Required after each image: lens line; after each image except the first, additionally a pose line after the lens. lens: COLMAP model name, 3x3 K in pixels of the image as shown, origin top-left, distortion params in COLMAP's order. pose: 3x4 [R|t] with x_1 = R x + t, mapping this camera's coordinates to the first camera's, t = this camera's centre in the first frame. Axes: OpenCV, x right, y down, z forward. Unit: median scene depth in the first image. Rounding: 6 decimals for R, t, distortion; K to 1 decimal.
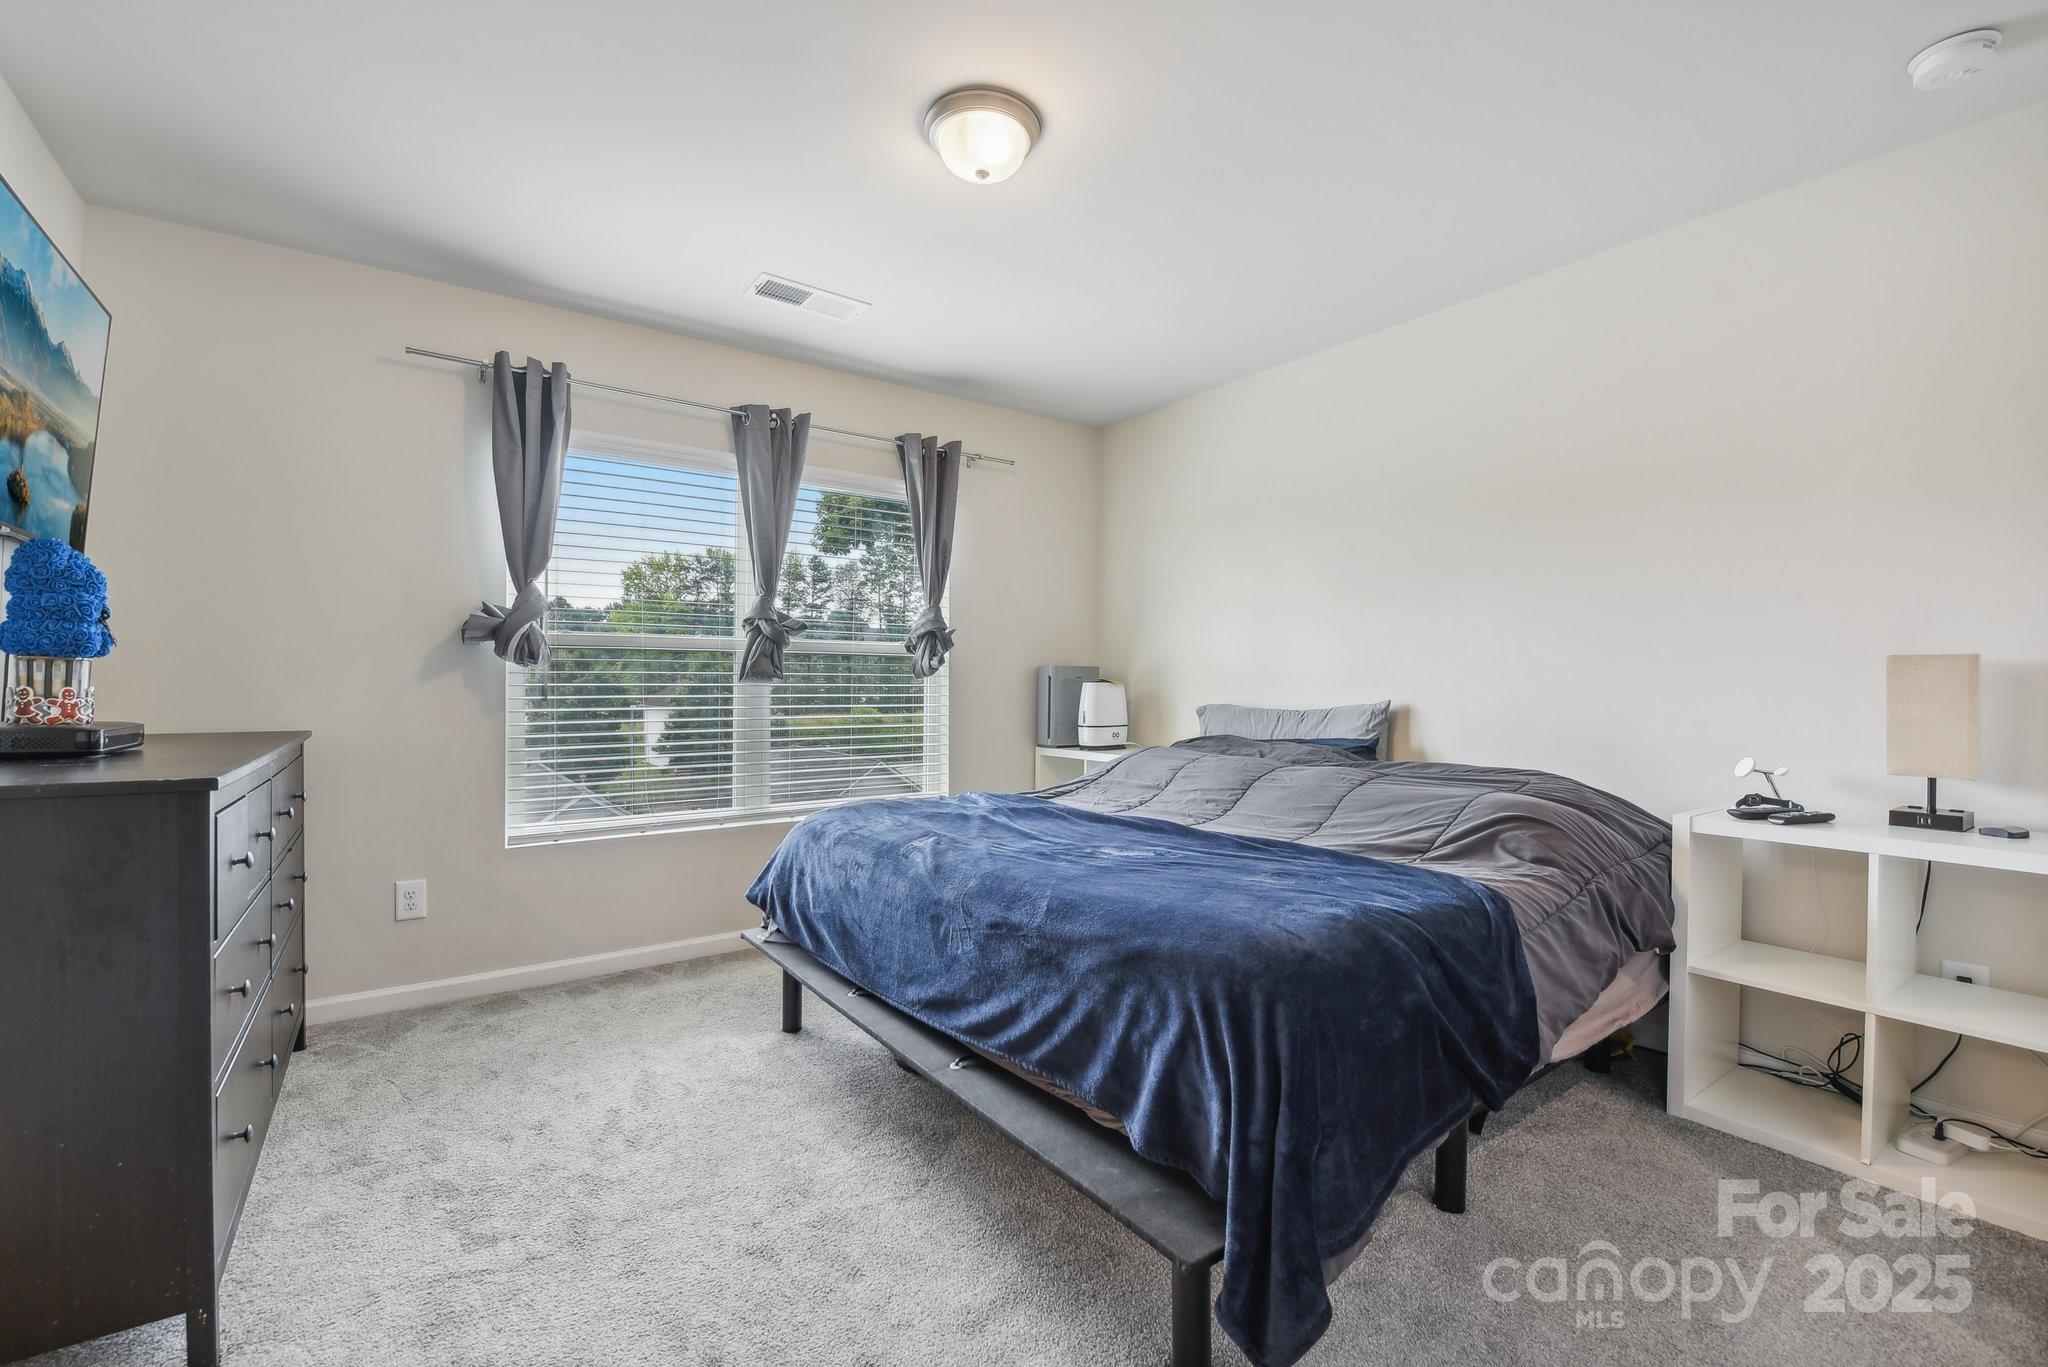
lens RADIAL K [[884.3, 0, 1033.7], [0, 884.3, 692.4], [0, 0, 1]] dist [-0.000464, -0.000137]
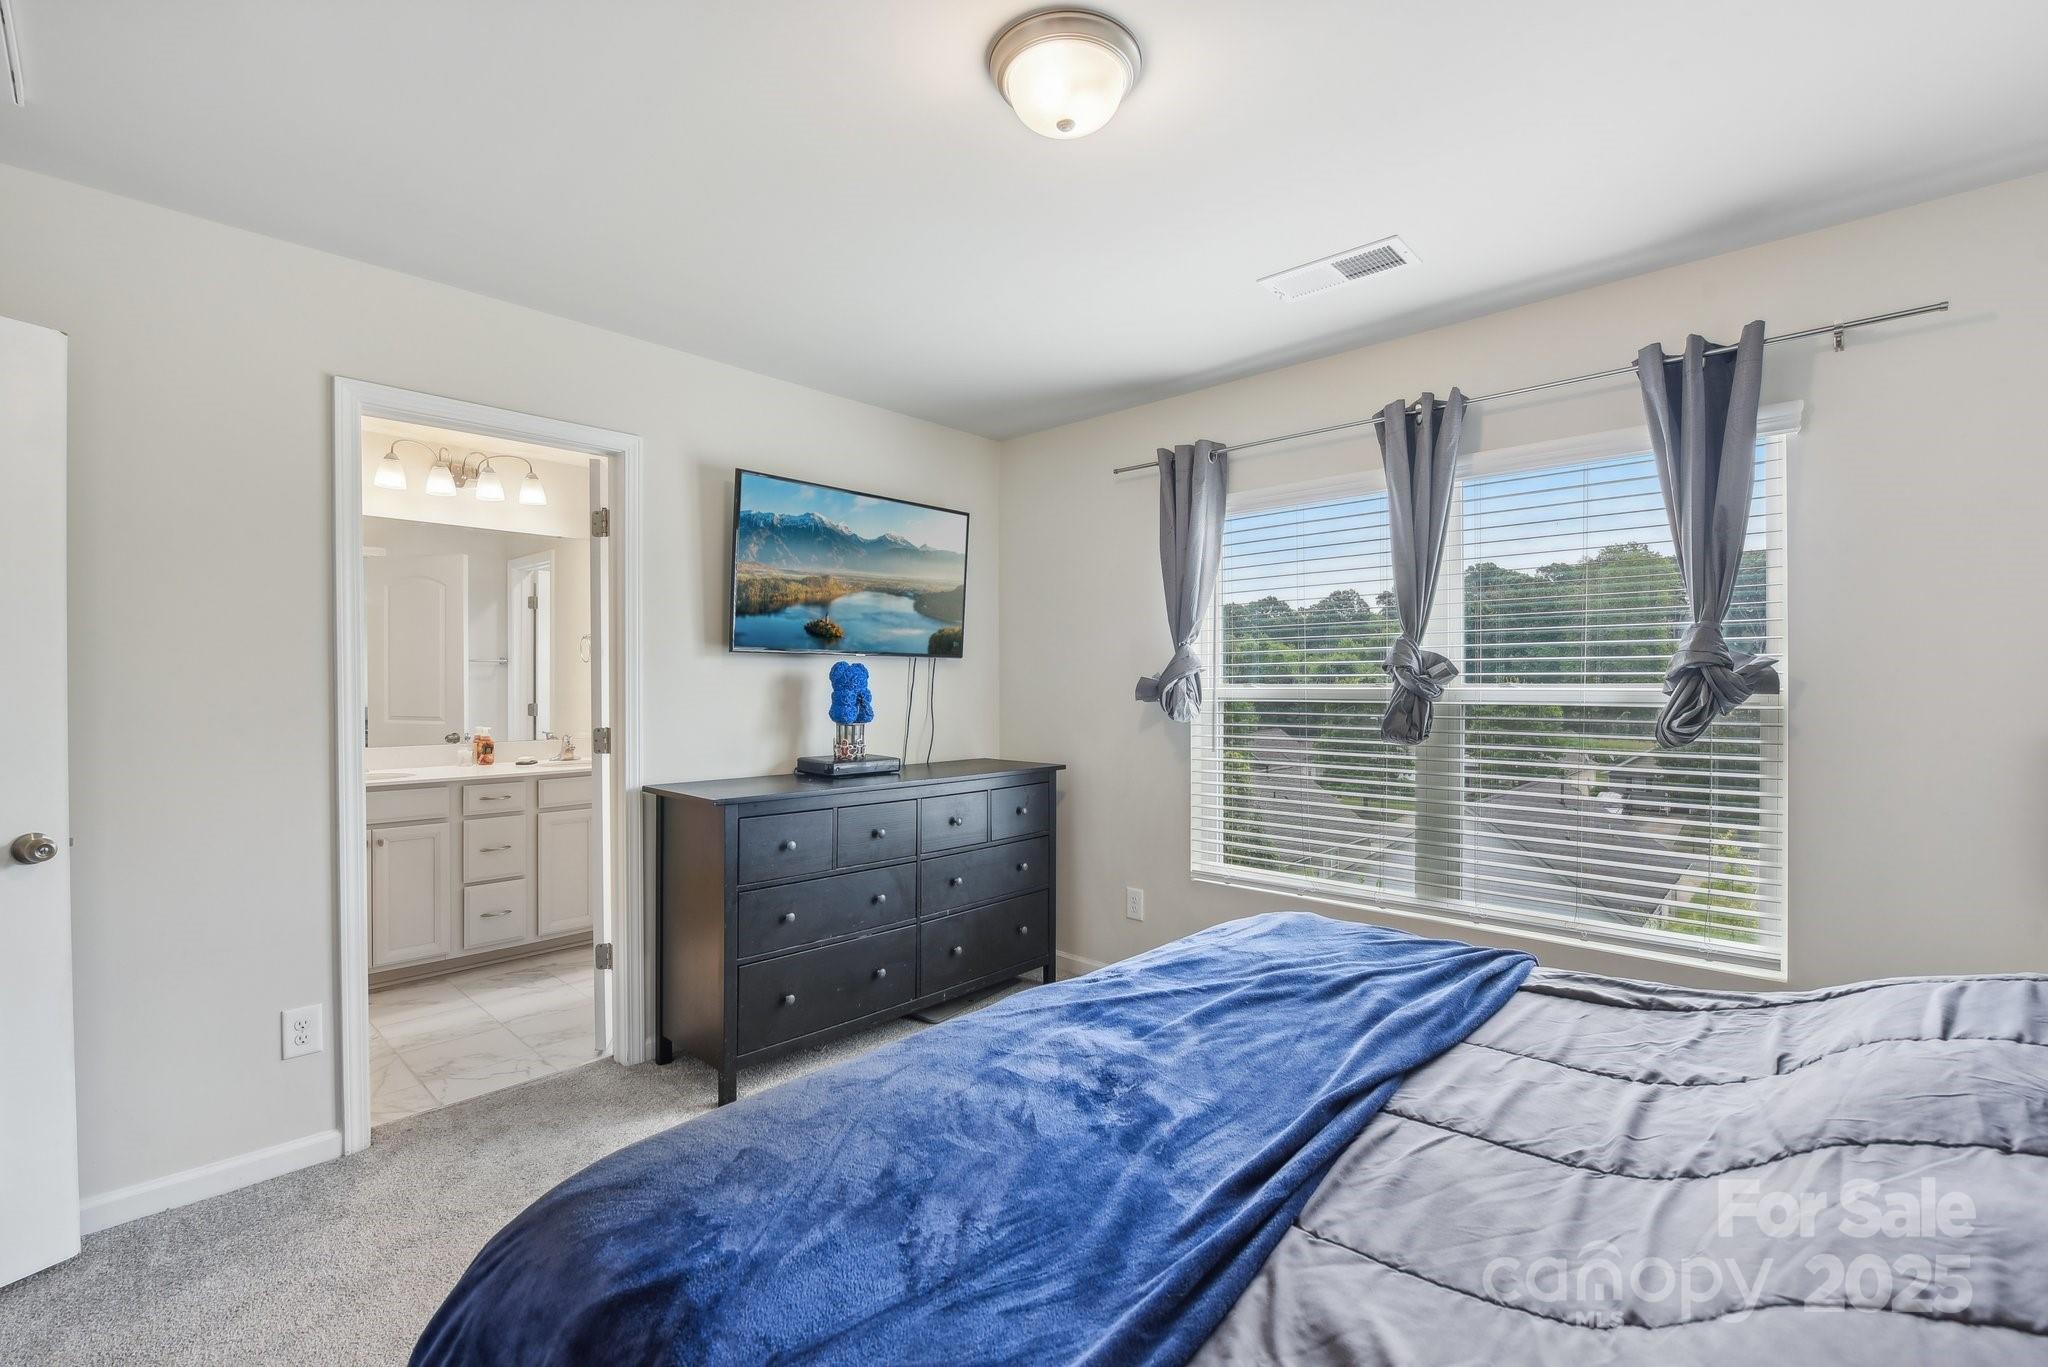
lens RADIAL K [[884.3, 0, 1033.7], [0, 884.3, 692.4], [0, 0, 1]] dist [-0.000464, -0.000137]
pose [[0.197165, 0.001151, -0.980370, 0.450164], [-0.010518, 0.999944, -0.000941, -0.056972], [0.980314, 0.010497, 0.197166, 0.549264]]
